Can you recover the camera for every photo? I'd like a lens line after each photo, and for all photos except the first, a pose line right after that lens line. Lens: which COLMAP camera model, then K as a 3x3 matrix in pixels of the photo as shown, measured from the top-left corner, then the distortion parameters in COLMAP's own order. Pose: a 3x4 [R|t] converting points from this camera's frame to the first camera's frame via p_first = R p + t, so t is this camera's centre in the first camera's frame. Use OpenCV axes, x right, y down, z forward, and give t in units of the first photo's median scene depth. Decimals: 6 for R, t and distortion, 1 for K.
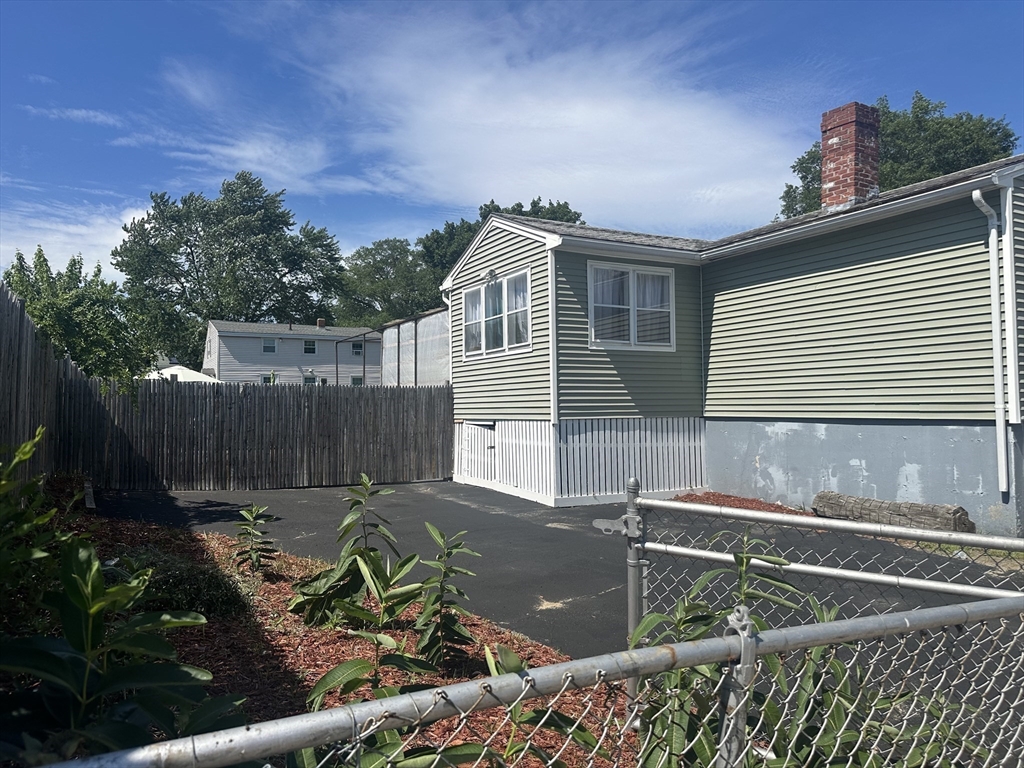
lens RADIAL K [[730.9, 0, 512.0], [0, 730.9, 384.0], [0, 0, 1]] dist [0.075540, -0.114027]
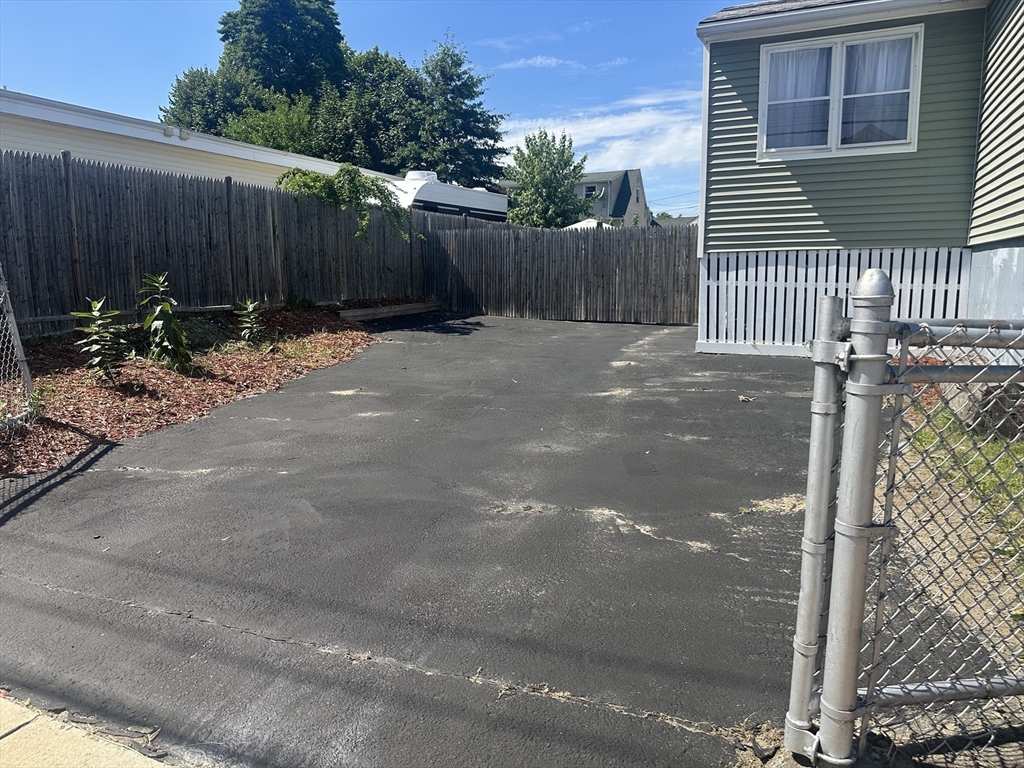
lens RADIAL K [[730.9, 0, 512.0], [0, 730.9, 384.0], [0, 0, 1]] dist [0.075540, -0.114027]
pose [[0.579975, 0.122019, -0.805444, 0.588992], [0.025761, 0.985477, 0.167843, 0.045190], [0.814227, -0.118094, 0.568409, 0.269642]]
